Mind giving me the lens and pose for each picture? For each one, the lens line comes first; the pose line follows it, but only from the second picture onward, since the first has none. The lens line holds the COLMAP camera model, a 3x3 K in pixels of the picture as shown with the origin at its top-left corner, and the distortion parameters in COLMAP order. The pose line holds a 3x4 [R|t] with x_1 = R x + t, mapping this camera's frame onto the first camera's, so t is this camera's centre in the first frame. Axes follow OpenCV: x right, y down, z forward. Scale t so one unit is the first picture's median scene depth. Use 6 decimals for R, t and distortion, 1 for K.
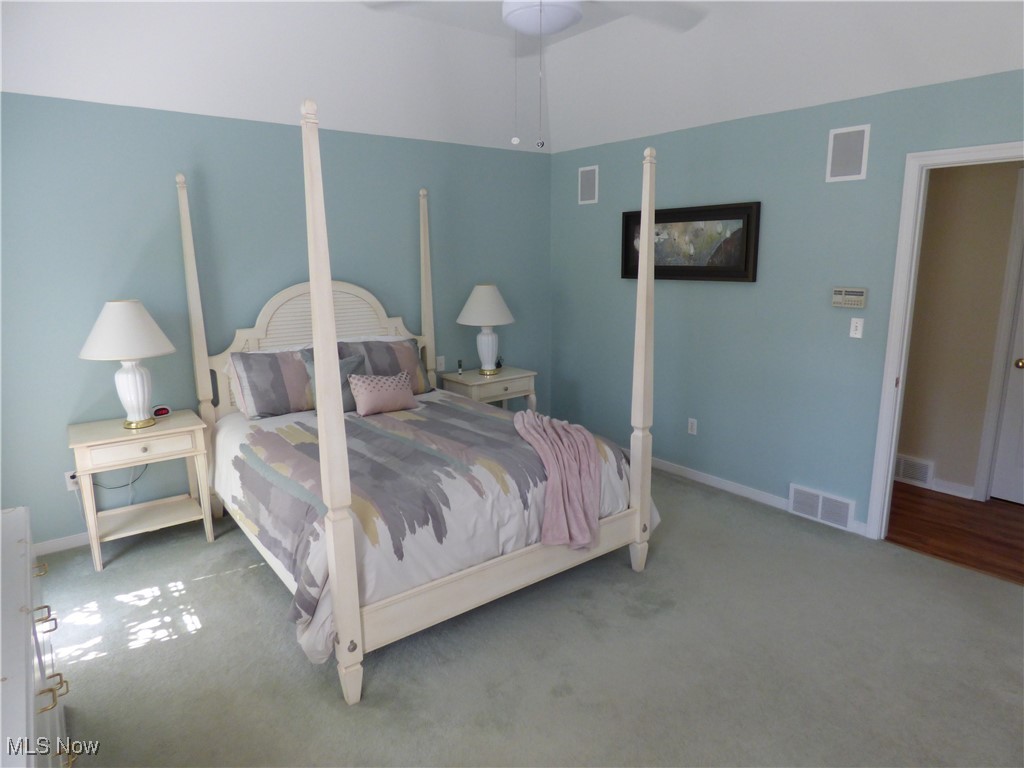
lens RADIAL K [[616.9, 0, 517.9], [0, 616.9, 385.9], [0, 0, 1]] dist [0.000854, -0.017418]
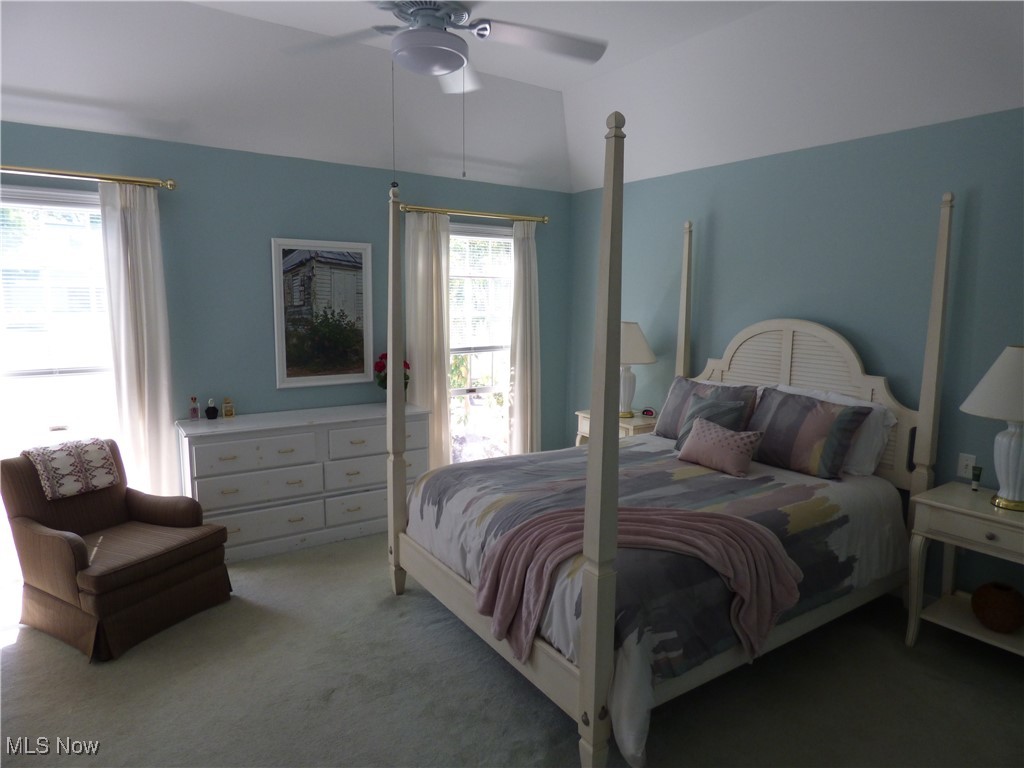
lens RADIAL K [[630.1, 0, 512.0], [0, 630.1, 384.0], [0, 0, 1]] dist [0.000893, -0.094192]
pose [[-0.079001, 0.146295, -0.986081, 0.640307], [-0.214265, 0.963562, 0.160120, -0.147552], [0.973576, 0.223932, -0.044777, 0.717738]]
